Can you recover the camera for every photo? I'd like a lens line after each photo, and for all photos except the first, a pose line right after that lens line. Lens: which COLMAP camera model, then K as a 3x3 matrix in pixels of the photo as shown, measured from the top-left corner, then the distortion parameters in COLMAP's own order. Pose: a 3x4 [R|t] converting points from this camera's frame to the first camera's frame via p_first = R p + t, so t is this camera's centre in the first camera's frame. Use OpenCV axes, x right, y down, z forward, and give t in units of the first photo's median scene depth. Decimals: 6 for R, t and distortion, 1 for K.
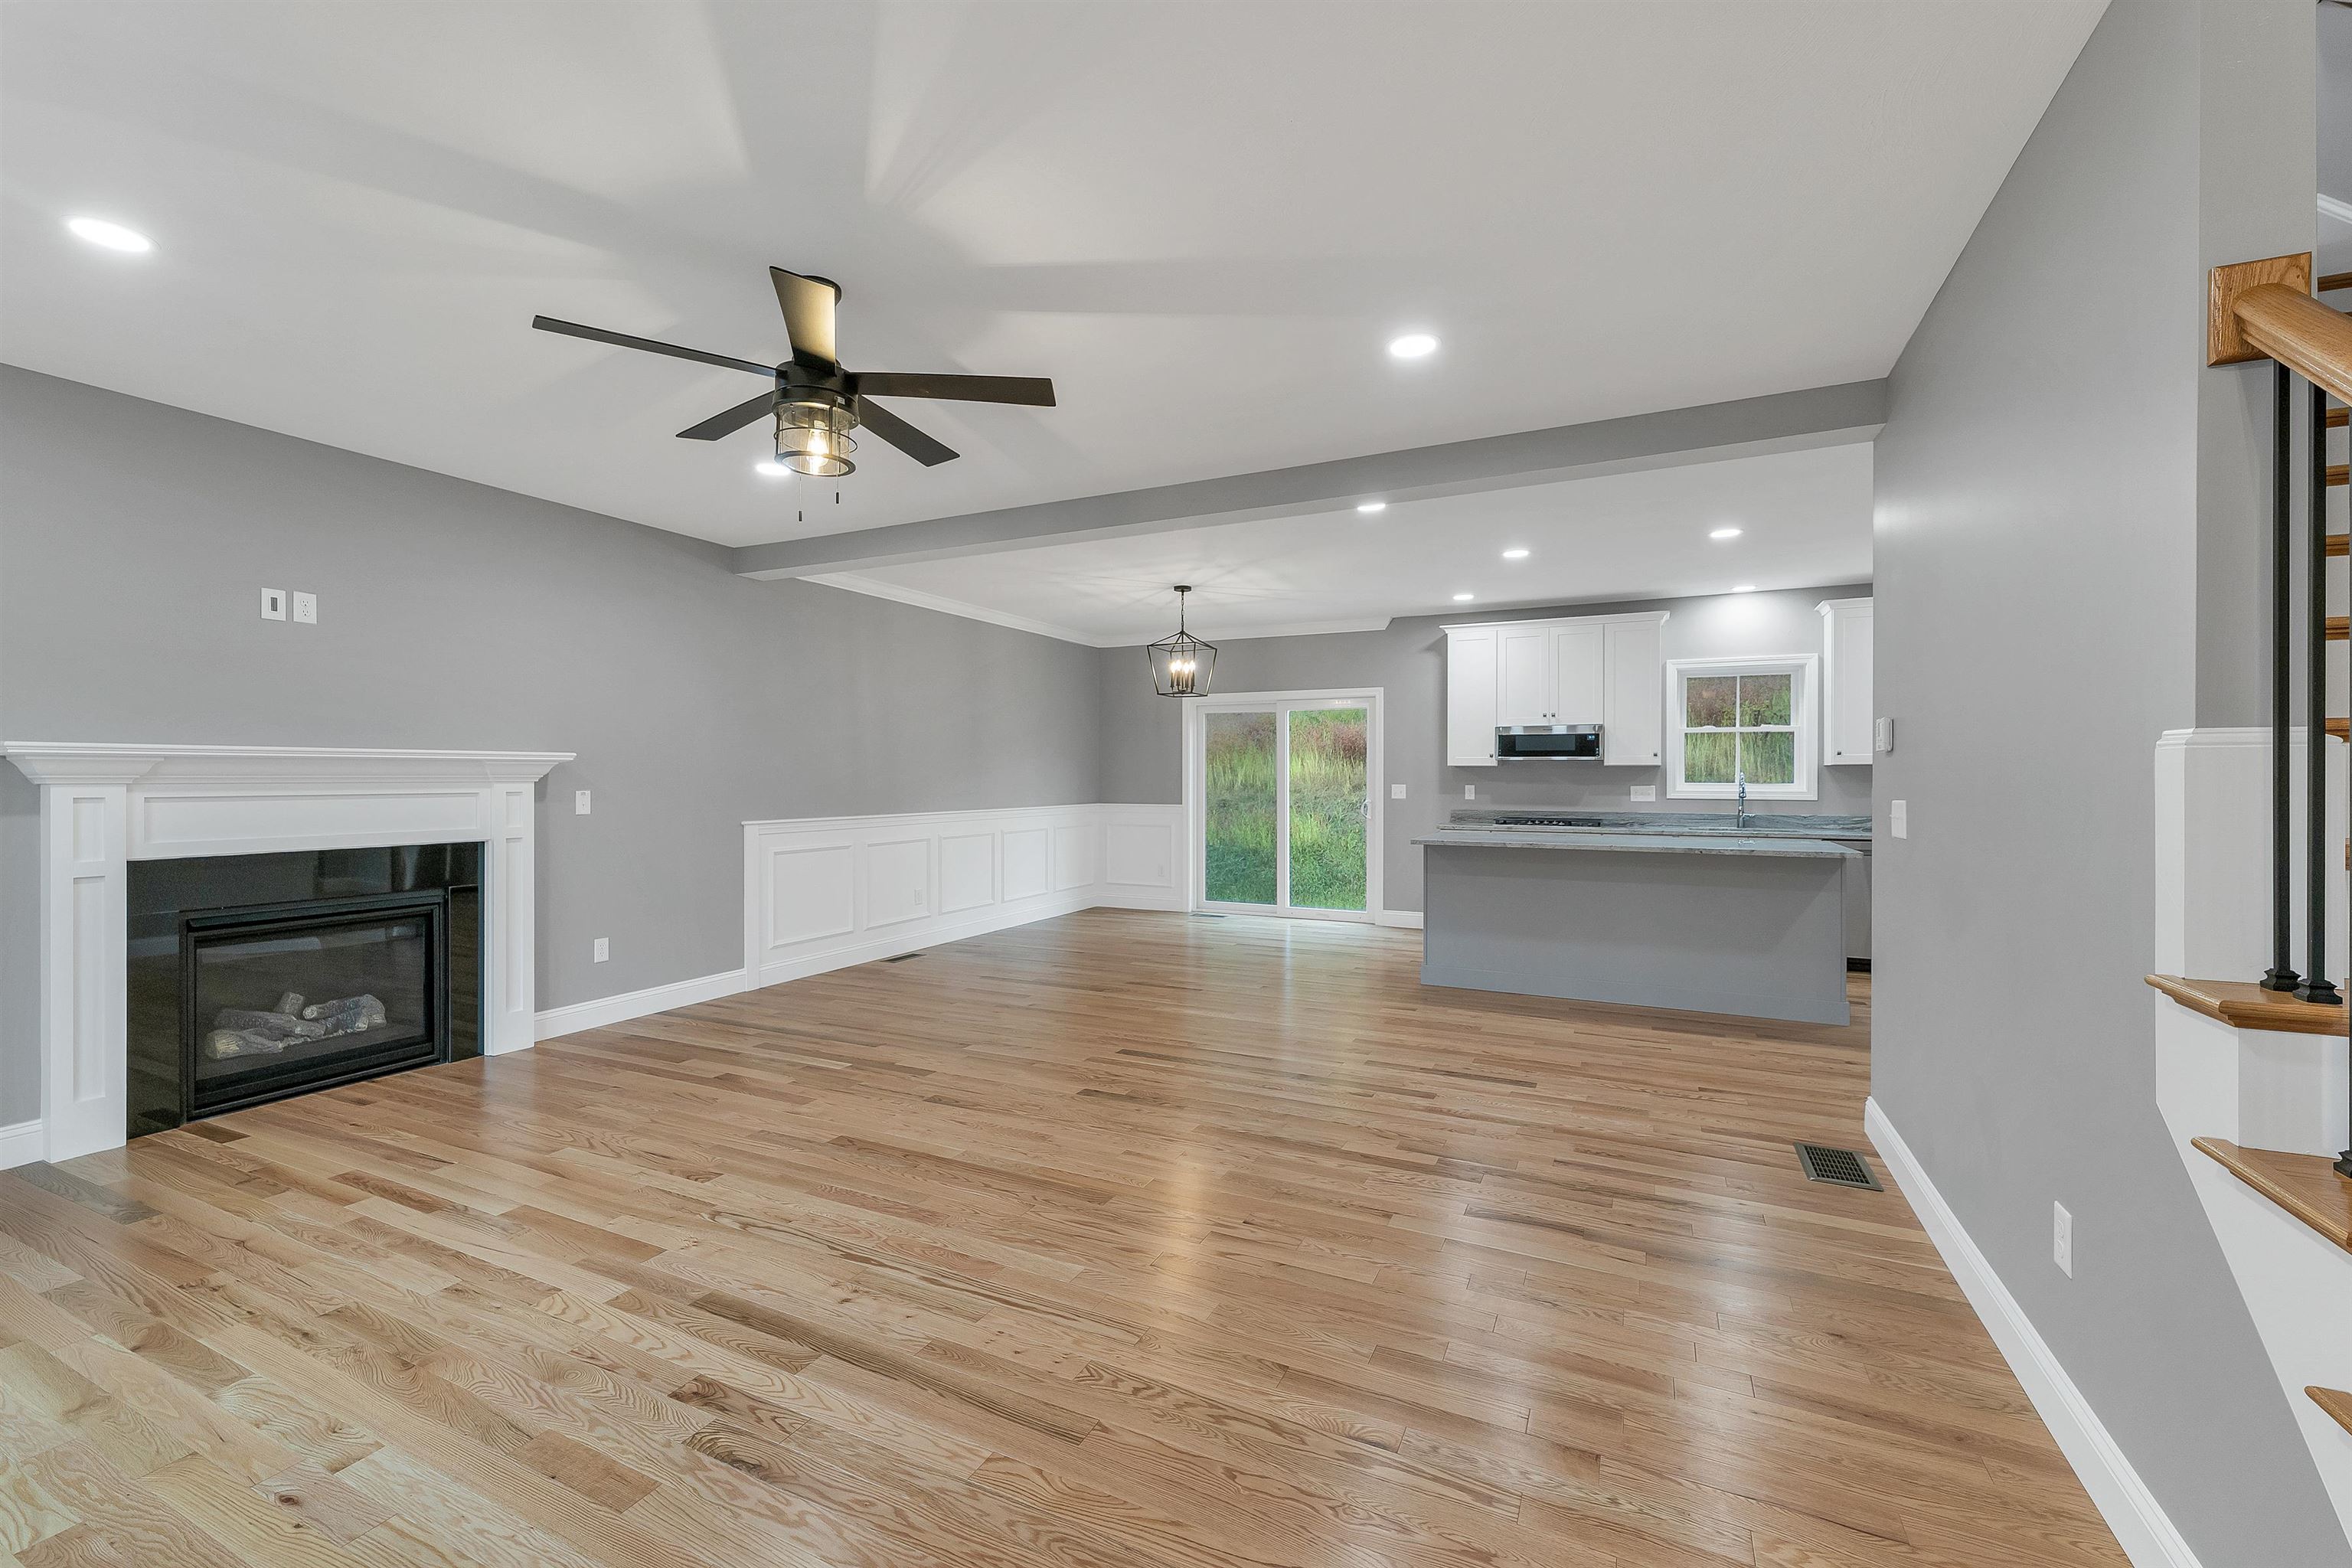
lens RADIAL K [[972.9, 0, 1167.6], [0, 972.9, 780.8], [0, 0, 1]] dist [0.000819, -0.000091]
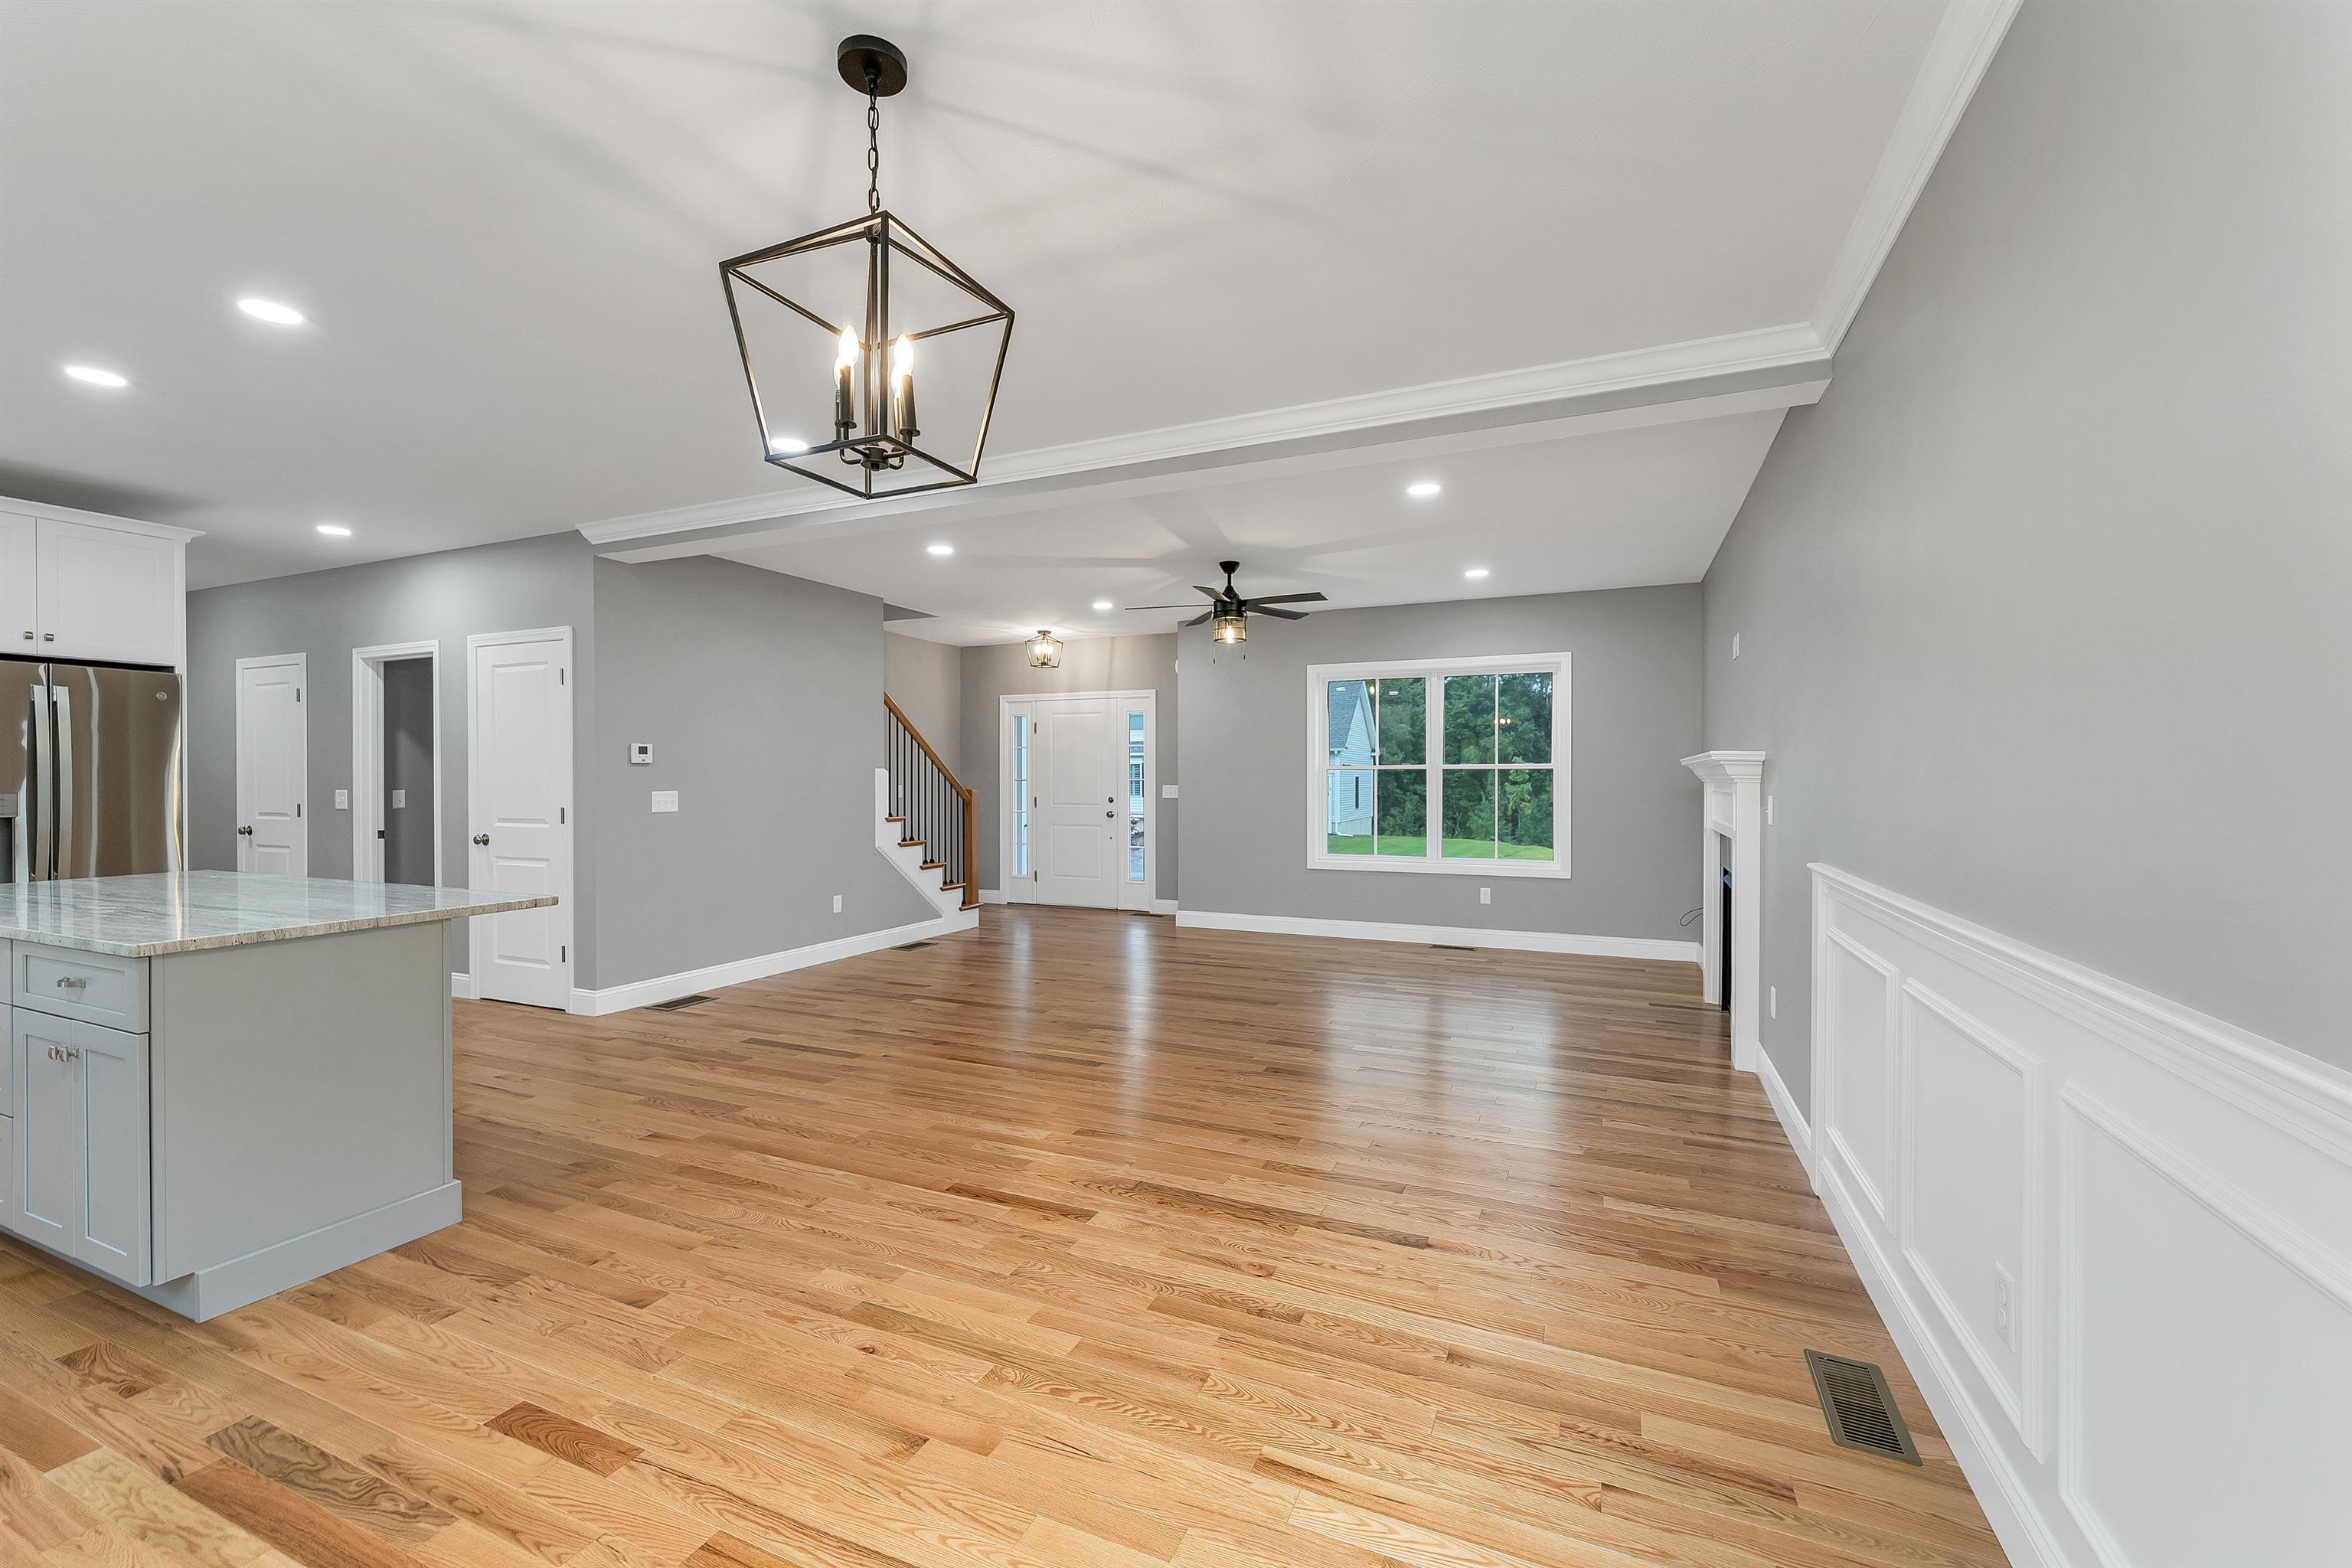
lens RADIAL K [[954.7, 0, 1177.7], [0, 954.7, 777.0], [0, 0, 1]] dist [-0.002210, -0.000359]
pose [[-0.999090, 0.000034, -0.042650, -0.081050], [-0.000198, 0.999985, 0.005435, -0.010655], [0.042649, 0.005438, -0.999075, 1.829031]]
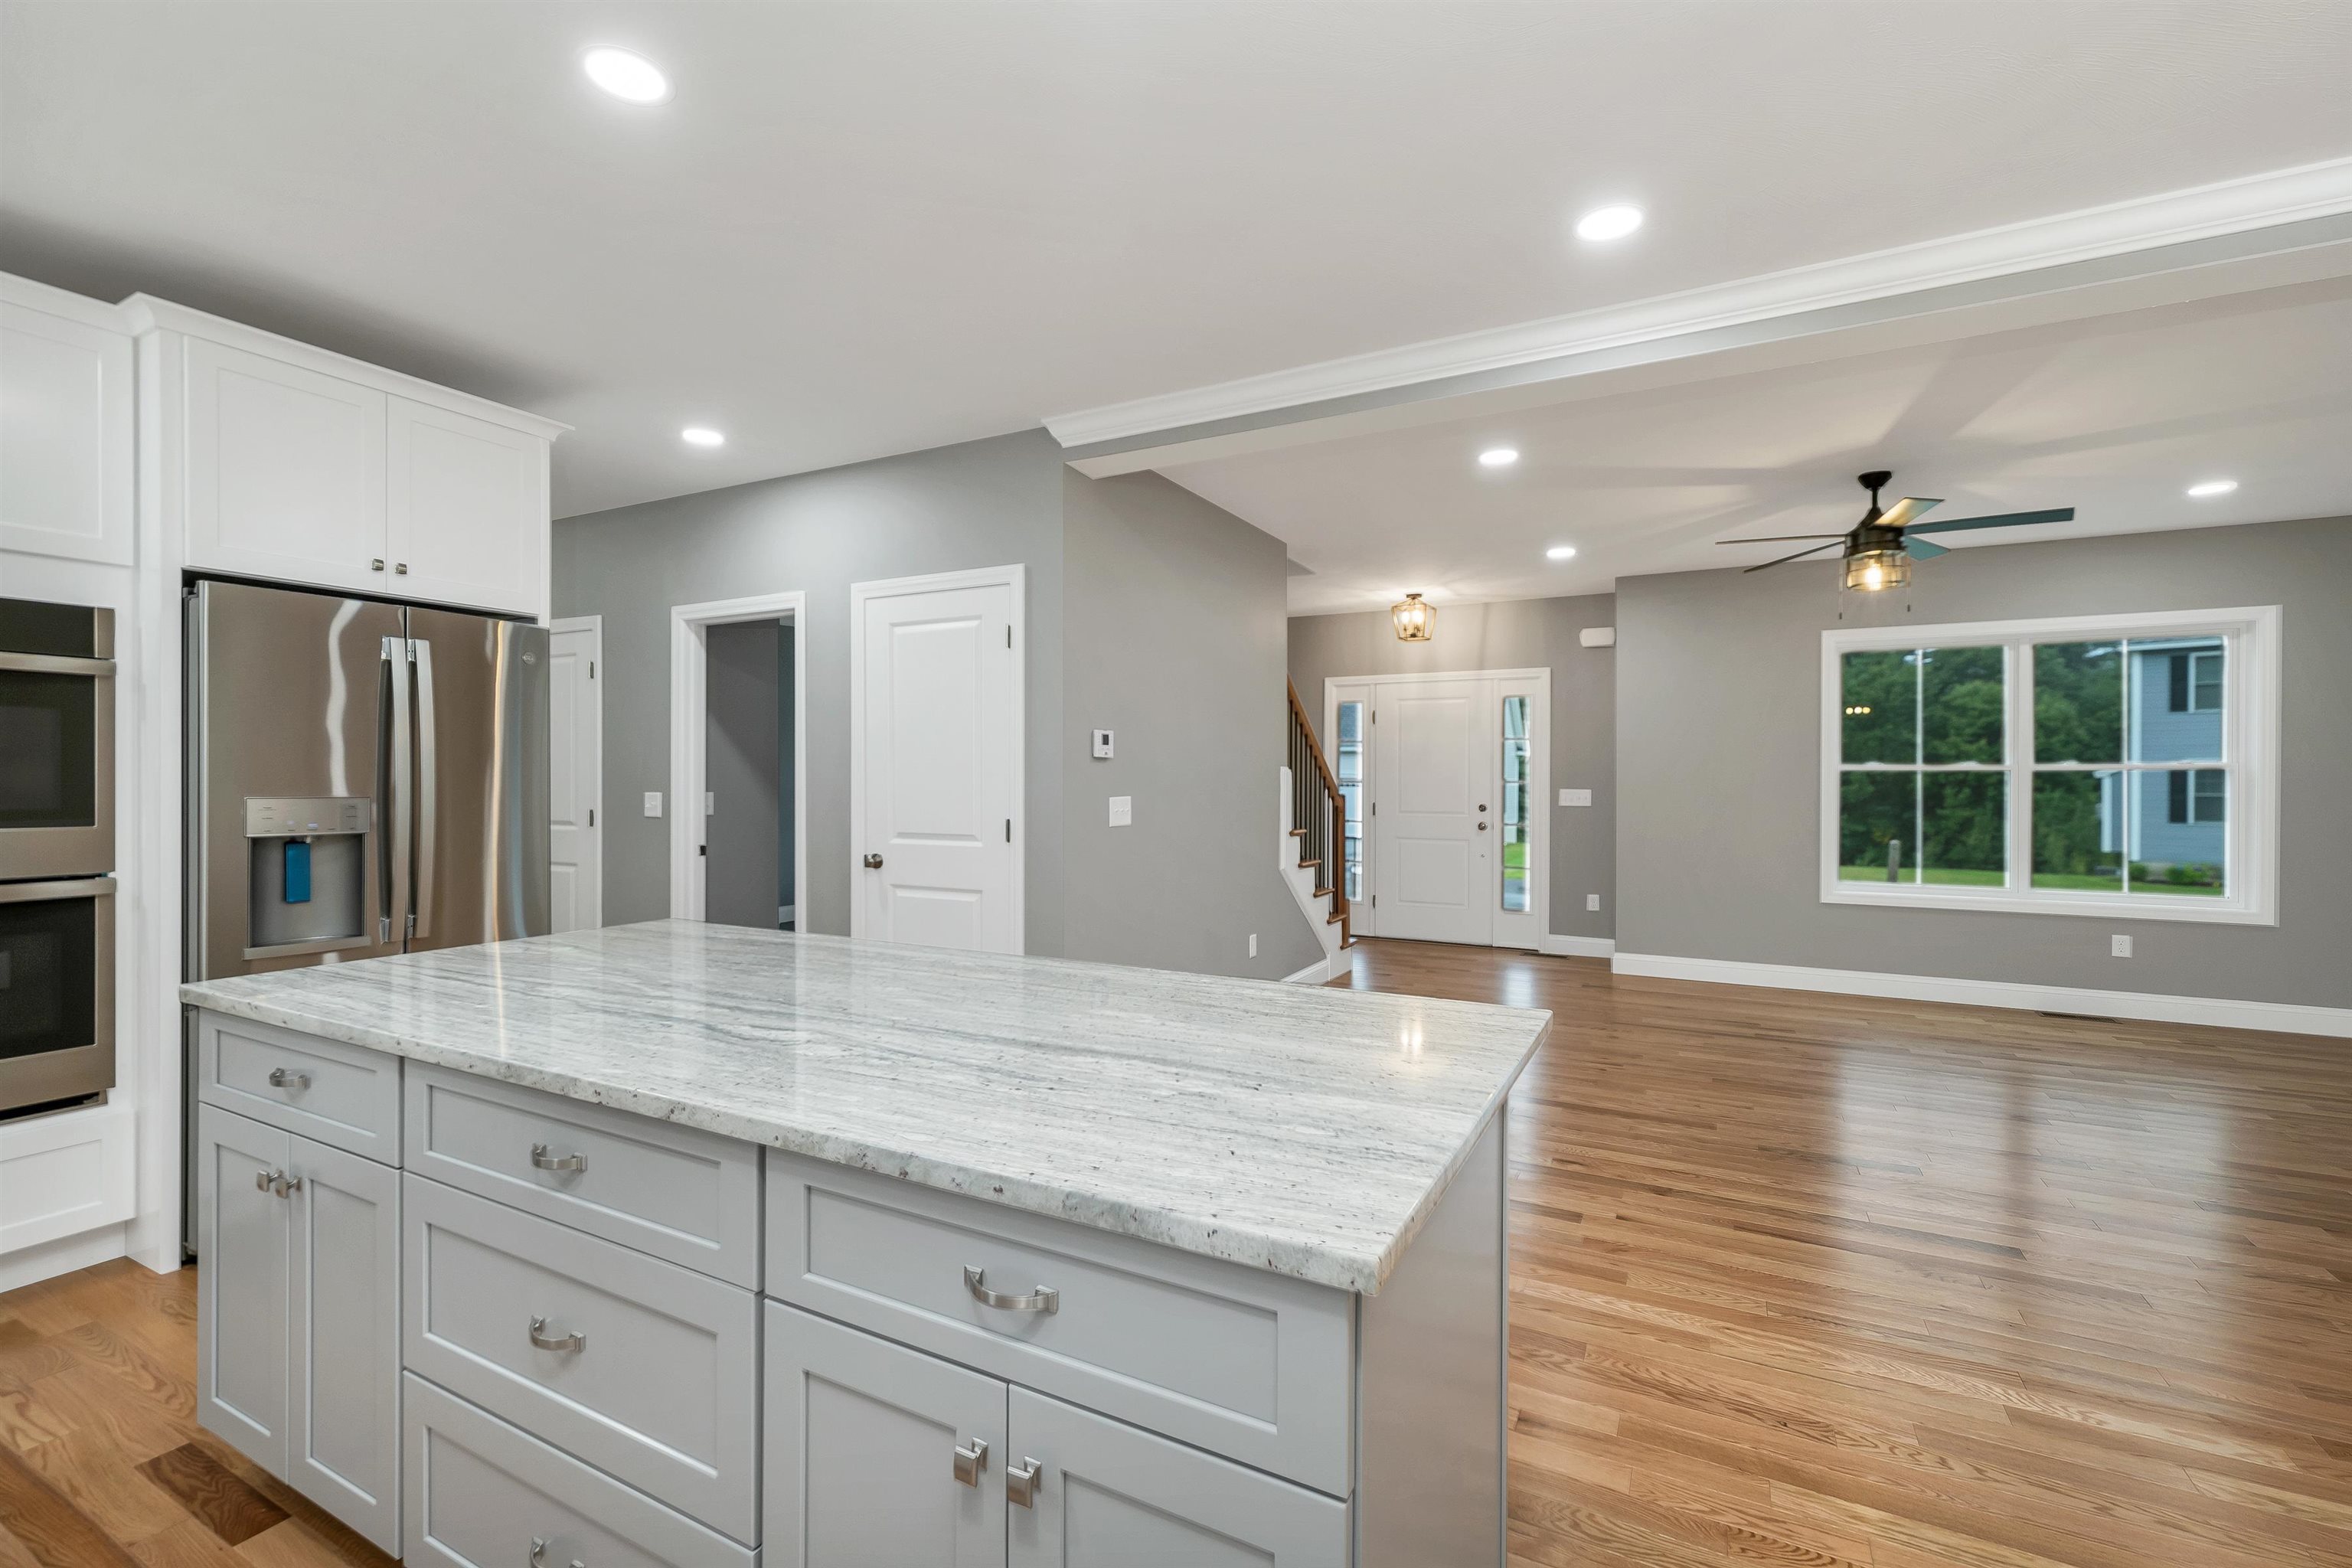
lens RADIAL K [[1009.7, 0, 1173.5], [0, 1009.7, 774.9], [0, 0, 1]] dist [0.002332, -0.000278]
pose [[-0.999440, -0.004284, 0.033188, 0.414664], [-0.004199, 0.999988, 0.002627, -0.008579], [-0.033198, 0.002486, -0.999446, 1.527707]]
